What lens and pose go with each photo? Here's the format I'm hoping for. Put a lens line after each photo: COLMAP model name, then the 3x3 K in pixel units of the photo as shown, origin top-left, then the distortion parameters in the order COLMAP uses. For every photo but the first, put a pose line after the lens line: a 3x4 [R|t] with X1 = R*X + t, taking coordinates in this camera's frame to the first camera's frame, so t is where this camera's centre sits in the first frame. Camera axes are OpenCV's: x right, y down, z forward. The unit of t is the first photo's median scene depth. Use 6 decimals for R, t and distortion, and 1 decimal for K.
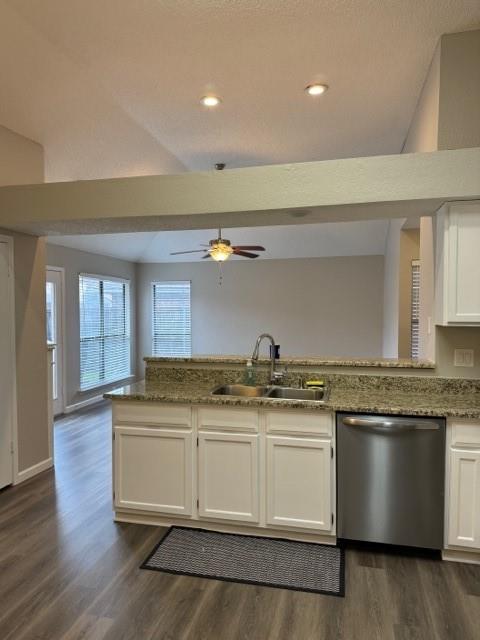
lens RADIAL K [[456.1, 0, 240.3], [0, 456.1, 320.4], [0, 0, 1]] dist [0.021245, -0.009760]
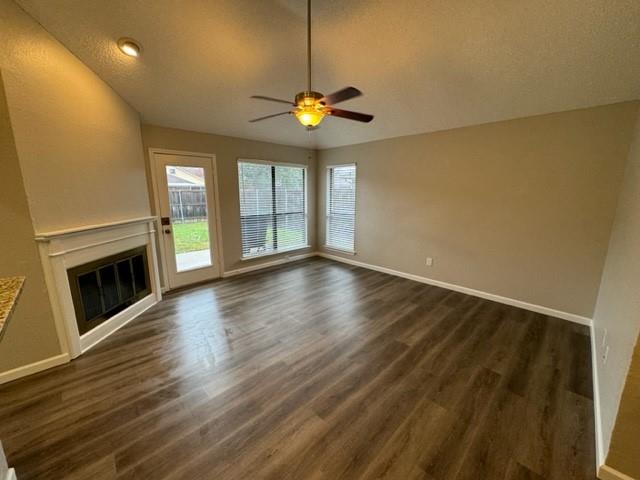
lens RADIAL K [[255.1, 0, 317.3], [0, 255.1, 241.2], [0, 0, 1]] dist [-0.002815, -0.000008]
pose [[0.841224, 0.106839, -0.530026, 0.149963], [-0.011859, 0.983693, 0.179464, -0.015492], [0.540556, -0.144684, 0.828773, 0.476993]]
